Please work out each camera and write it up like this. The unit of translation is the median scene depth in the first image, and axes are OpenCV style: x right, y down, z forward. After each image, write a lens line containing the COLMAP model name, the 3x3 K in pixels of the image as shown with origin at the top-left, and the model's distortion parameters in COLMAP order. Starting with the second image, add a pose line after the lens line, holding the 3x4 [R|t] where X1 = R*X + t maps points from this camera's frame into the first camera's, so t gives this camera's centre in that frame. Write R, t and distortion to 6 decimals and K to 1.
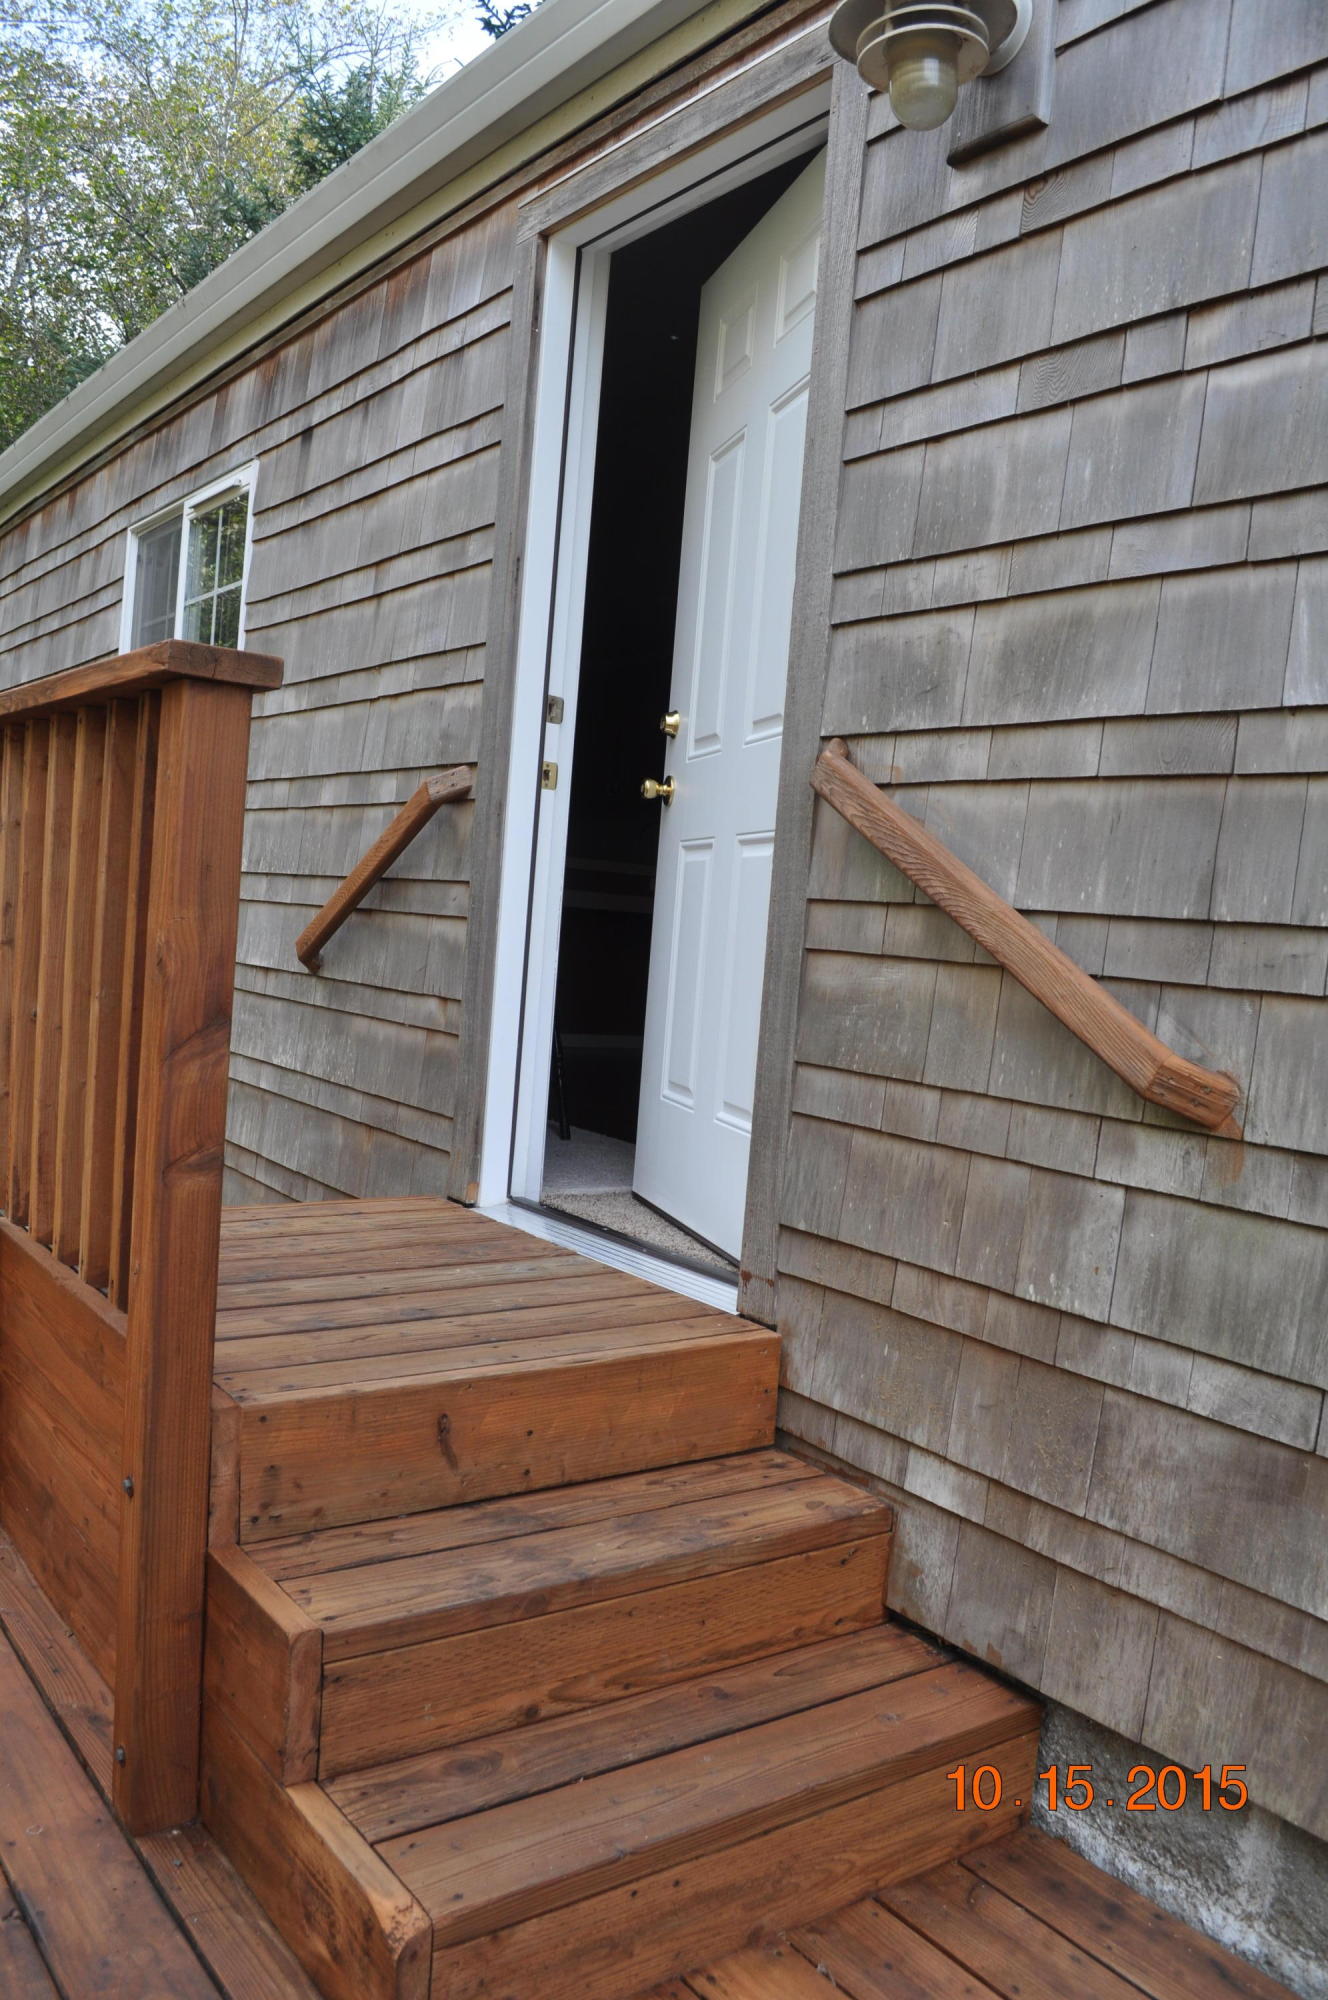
lens RADIAL K [[1574.4, 0, 666.6], [0, 1574.4, 1004.1], [0, 0, 1]] dist [-0.081500, 0.025262]
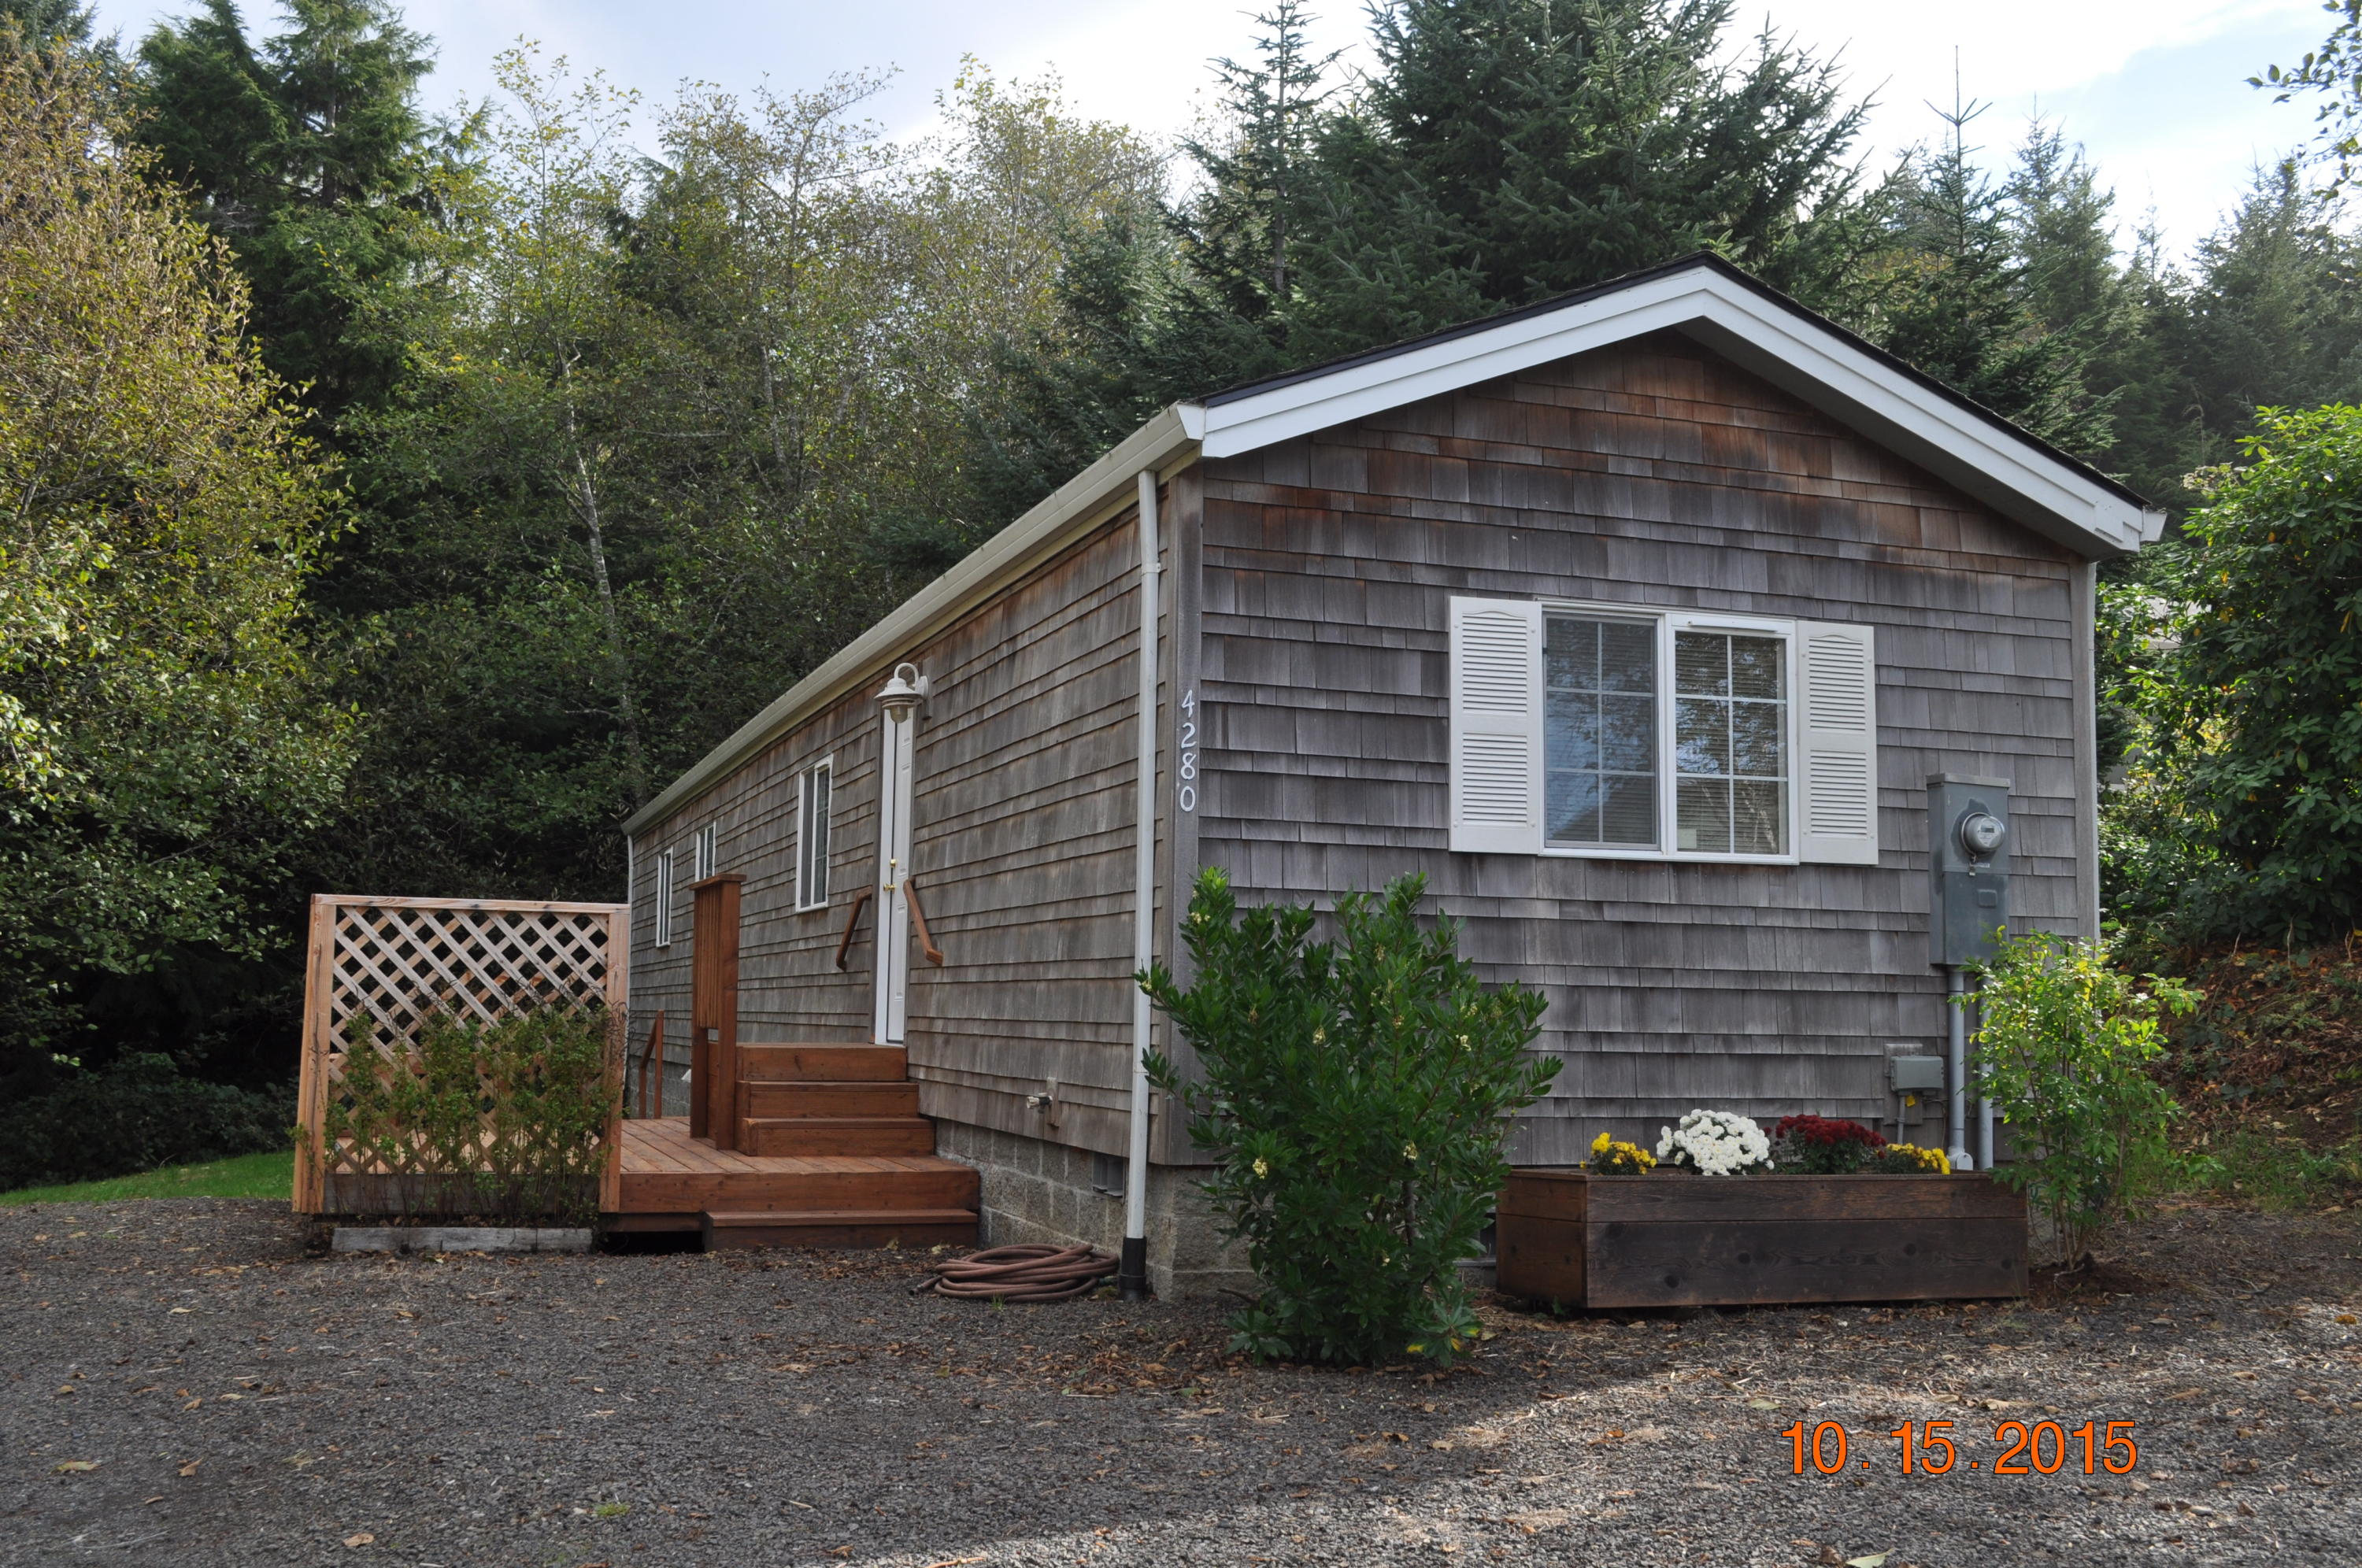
lens RADIAL K [[2371.4, 0, 1168.2], [0, 2371.4, 809.2], [0, 0, 1]] dist [-0.047411, 0.000000]
pose [[0.954443, -0.083100, -0.286590, 2.378519], [0.038685, 0.986793, -0.157297, 0.587767], [0.295876, 0.139044, 0.945052, -4.225758]]
